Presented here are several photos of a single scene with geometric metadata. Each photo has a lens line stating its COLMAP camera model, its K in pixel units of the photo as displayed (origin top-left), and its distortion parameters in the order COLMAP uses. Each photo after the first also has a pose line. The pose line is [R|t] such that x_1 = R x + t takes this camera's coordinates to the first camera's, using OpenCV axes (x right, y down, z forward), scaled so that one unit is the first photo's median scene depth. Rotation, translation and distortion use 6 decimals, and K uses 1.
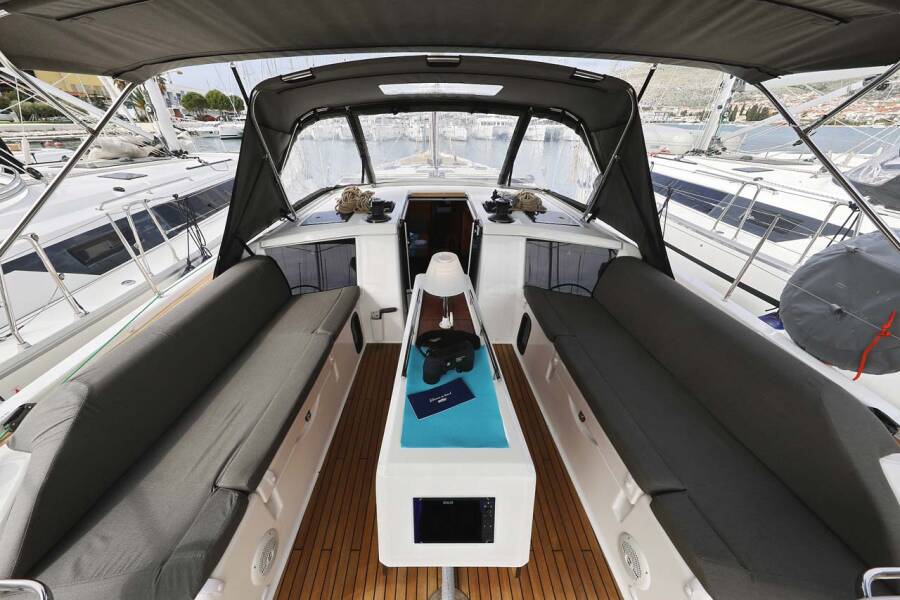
lens RADIAL K [[318.9, 0, 439.1], [0, 318.9, 303.5], [0, 0, 1]] dist [0.000459, -0.000103]
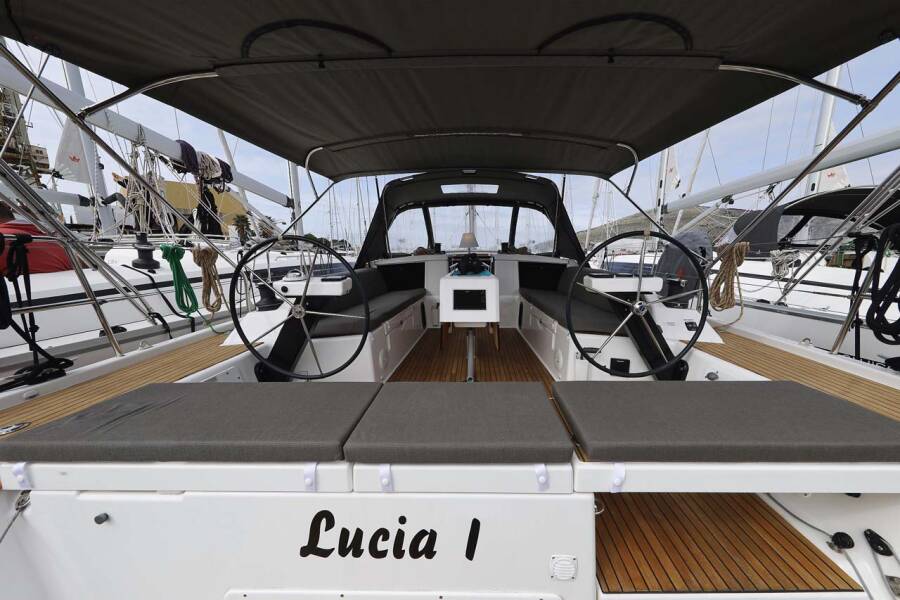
lens RADIAL K [[269.0, 0, 476.4], [0, 269.0, 351.5], [0, 0, 1]] dist [0.000126, 0.000090]
pose [[0.999938, -0.001802, -0.010950, 0.051025], [-0.000232, 0.983108, -0.183029, 0.577475], [0.011095, 0.183020, 0.983047, -0.435280]]
